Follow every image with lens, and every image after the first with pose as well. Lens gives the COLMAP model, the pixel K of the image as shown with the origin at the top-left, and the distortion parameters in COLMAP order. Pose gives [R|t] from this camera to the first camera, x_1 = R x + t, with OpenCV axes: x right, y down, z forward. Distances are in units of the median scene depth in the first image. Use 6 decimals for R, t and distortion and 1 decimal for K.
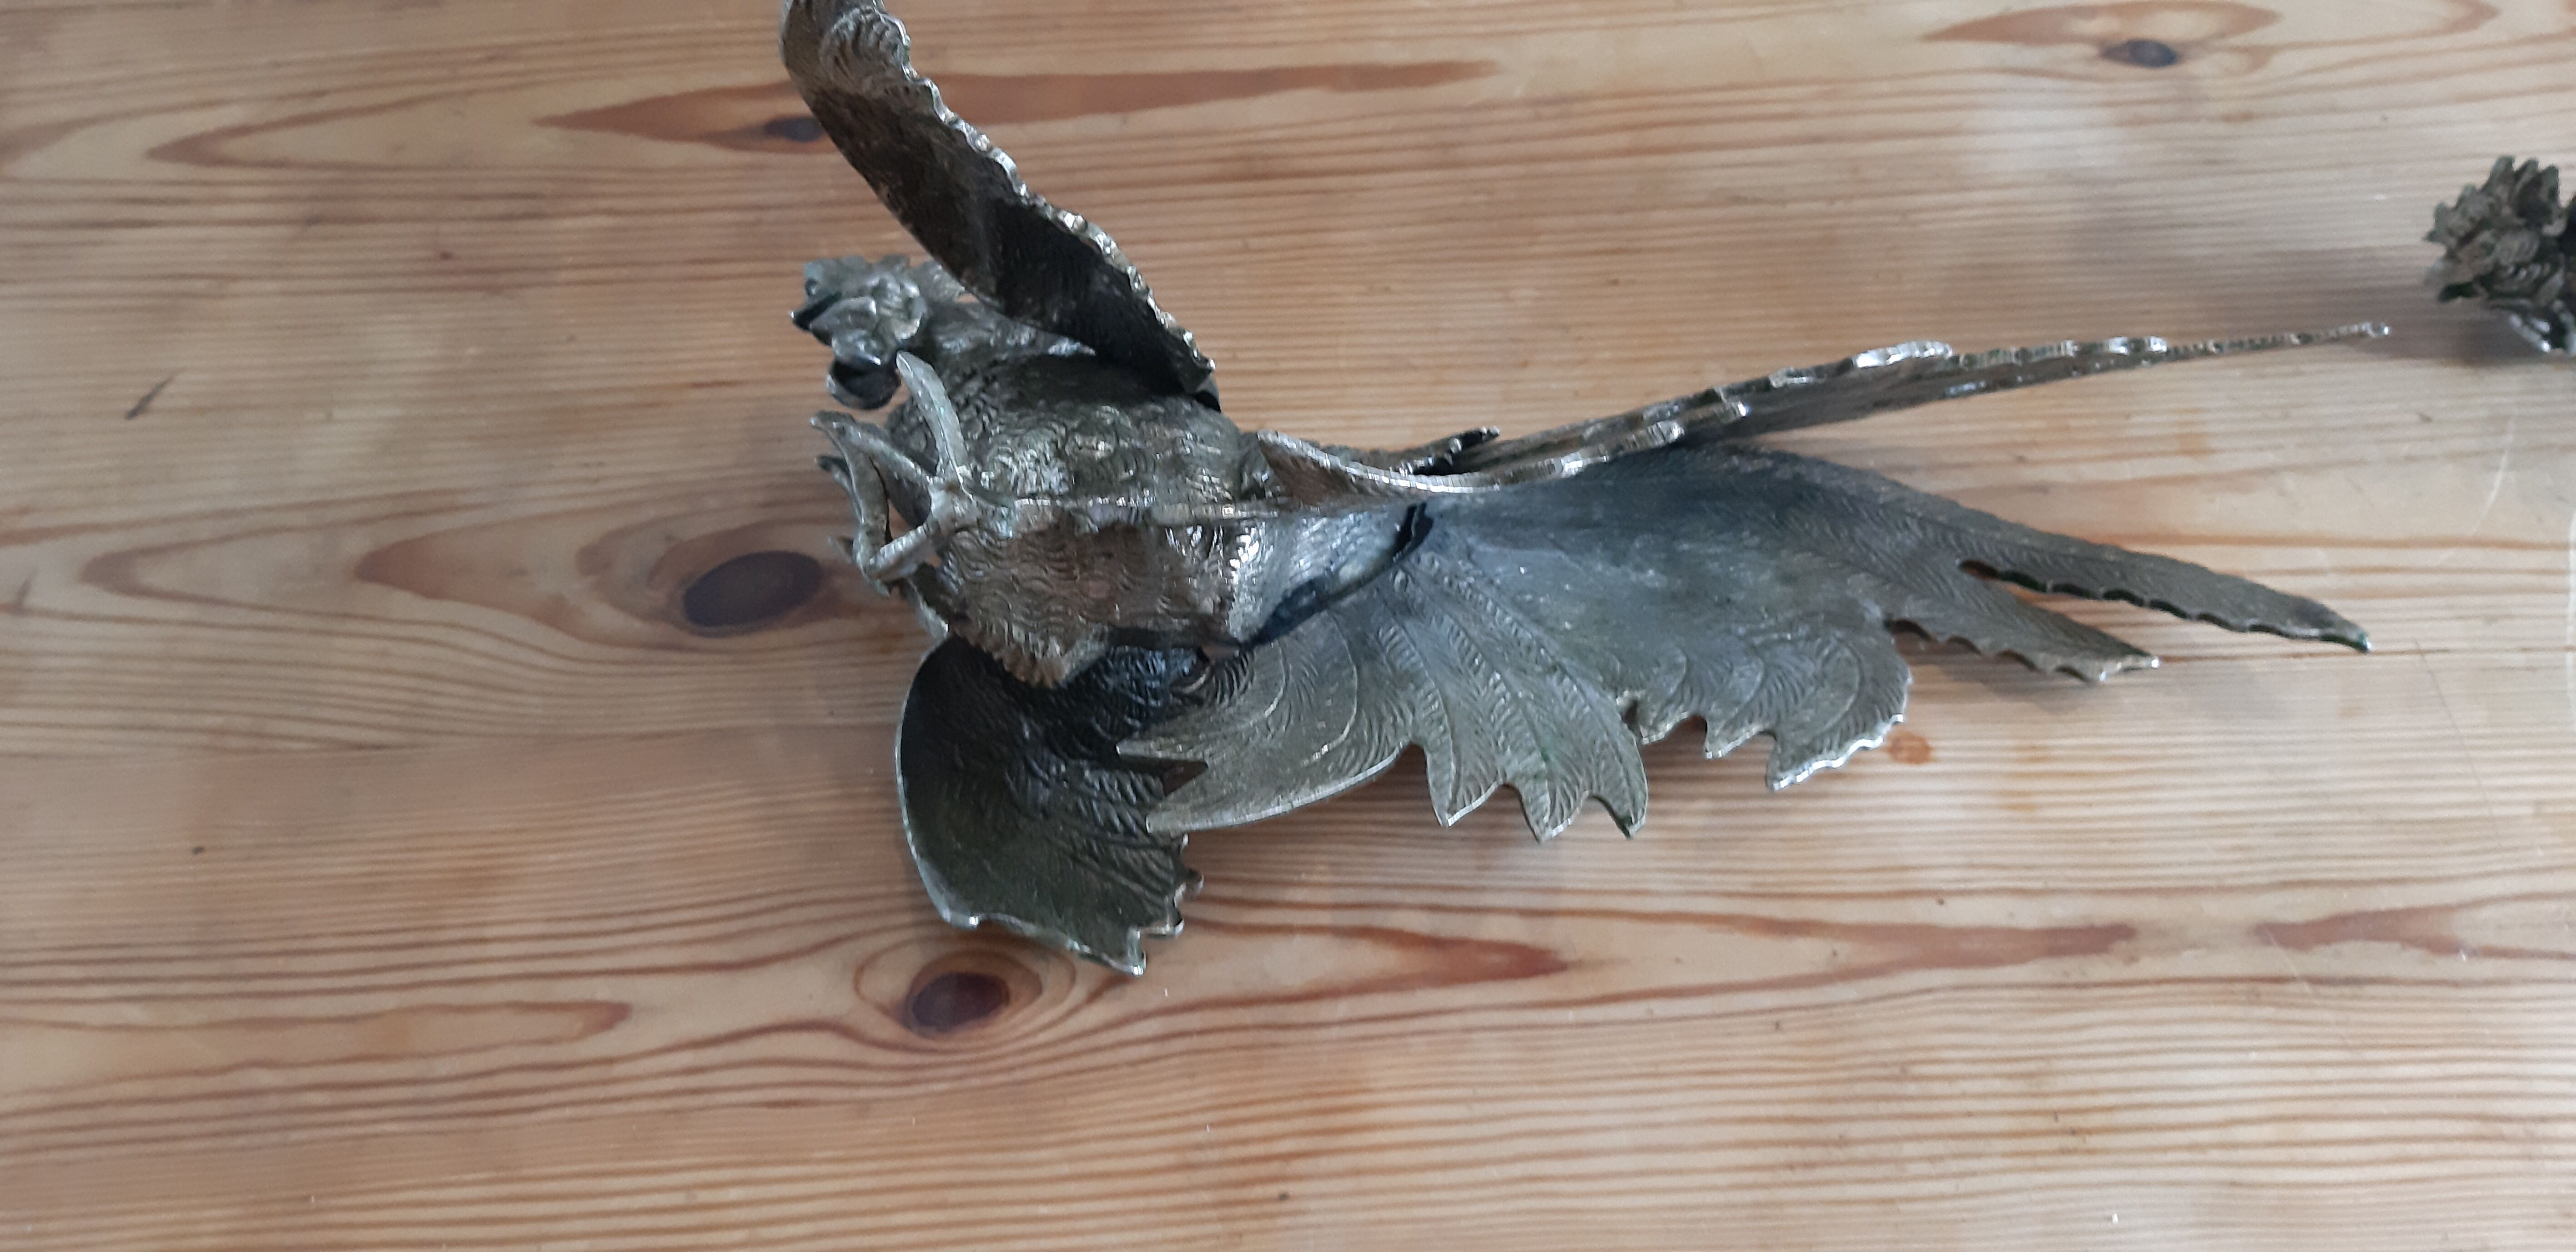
lens RADIAL K [[2079.6, 0, 1277.1], [0, 2079.6, 615.0], [0, 0, 1]] dist [0.058078, -0.147228]
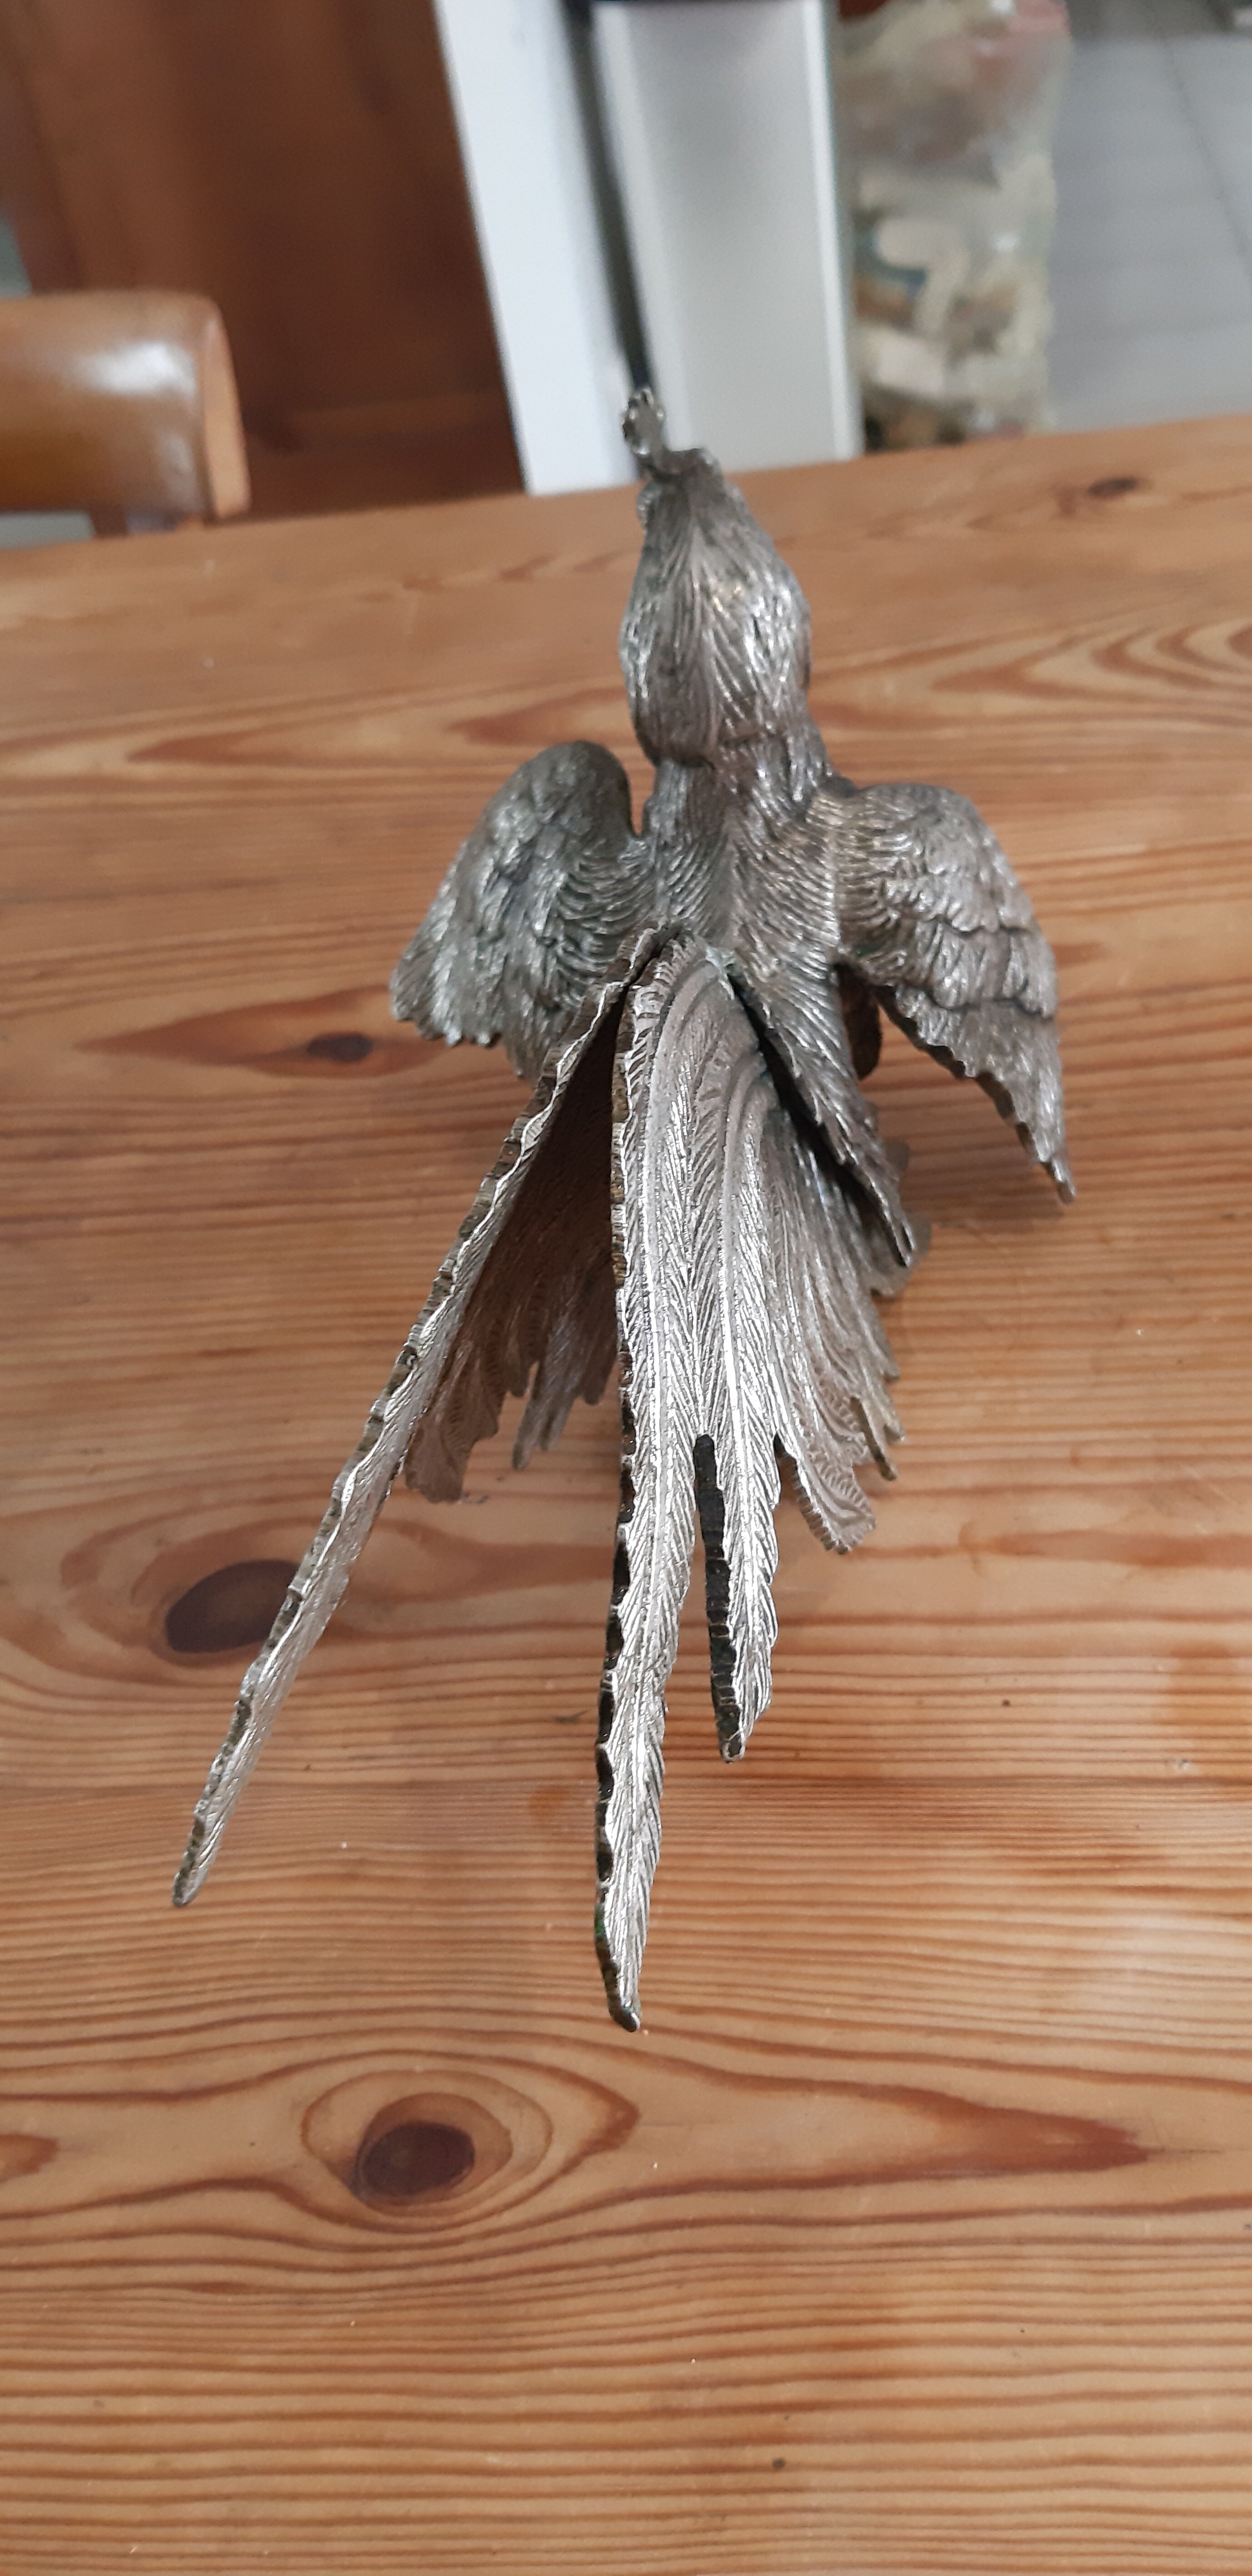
lens RADIAL K [[2079.6, 0, 632.4], [0, 2079.6, 1309.3], [0, 0, 1]] dist [0.058078, -0.147228]
pose [[0.988030, -0.011458, -0.153836, 0.058280], [0.006848, 0.999512, -0.030463, -0.113409], [0.154111, 0.029045, 0.987627, 0.127548]]
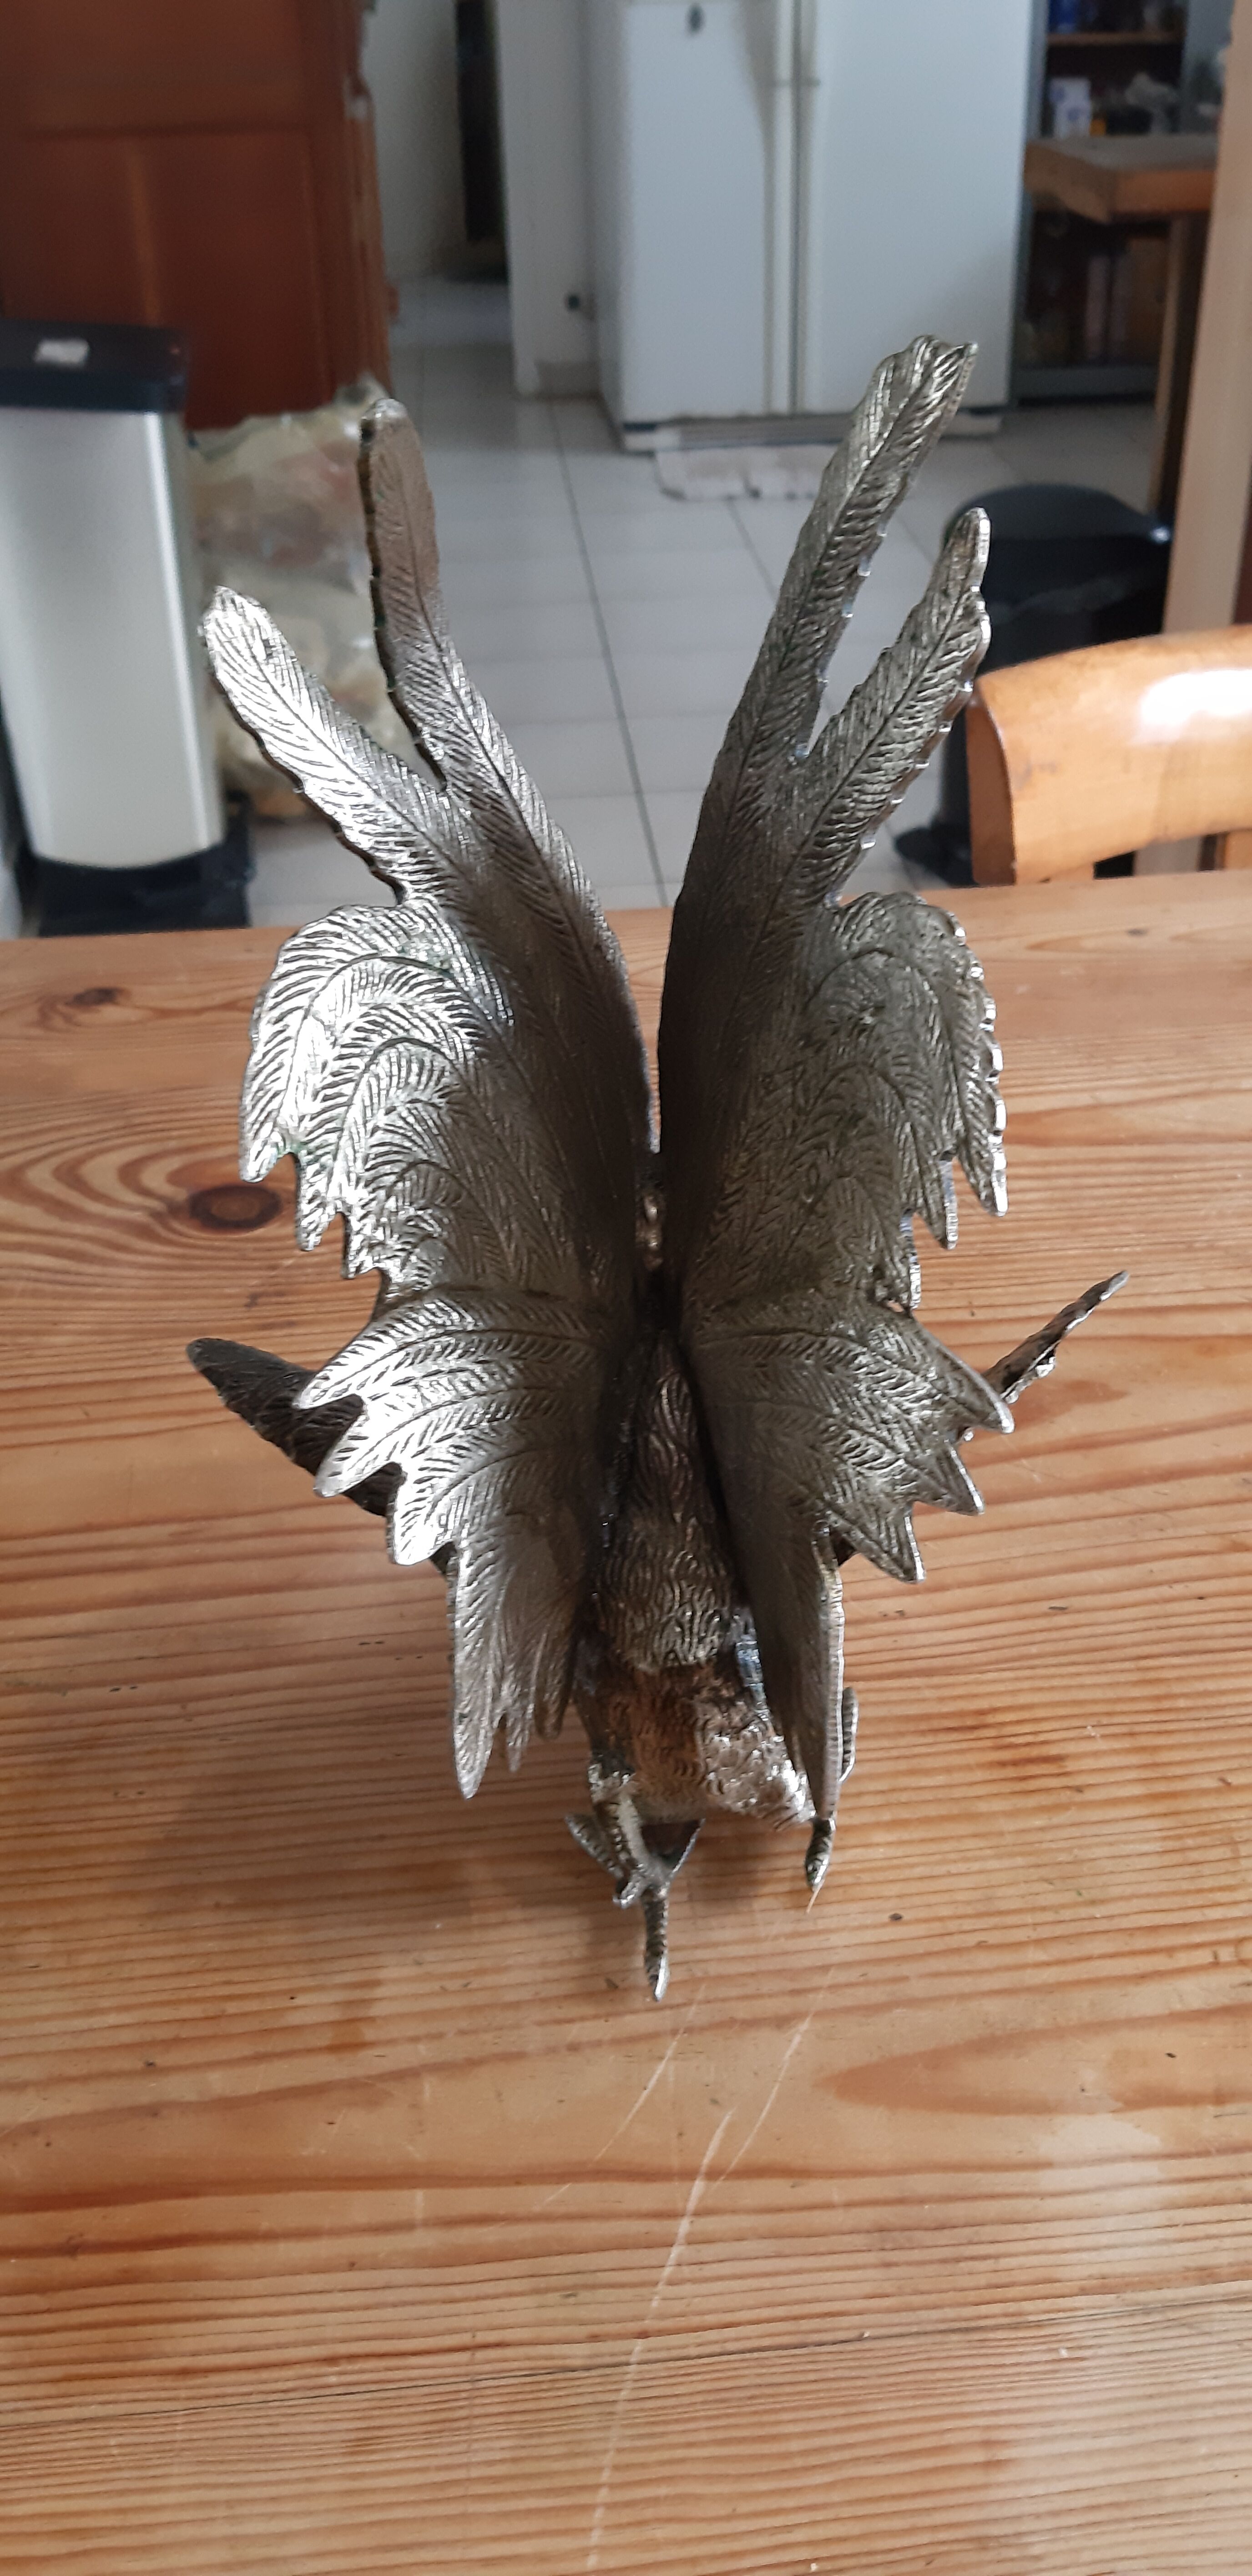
lens RADIAL K [[2079.6, 0, 653.2], [0, 2079.6, 1294.8], [0, 0, 1]] dist [0.058078, -0.147228]
pose [[0.995376, -0.027047, 0.092168, 0.511574], [0.042450, 0.984616, -0.169497, -0.245689], [-0.086166, 0.172626, 0.981211, 0.050514]]
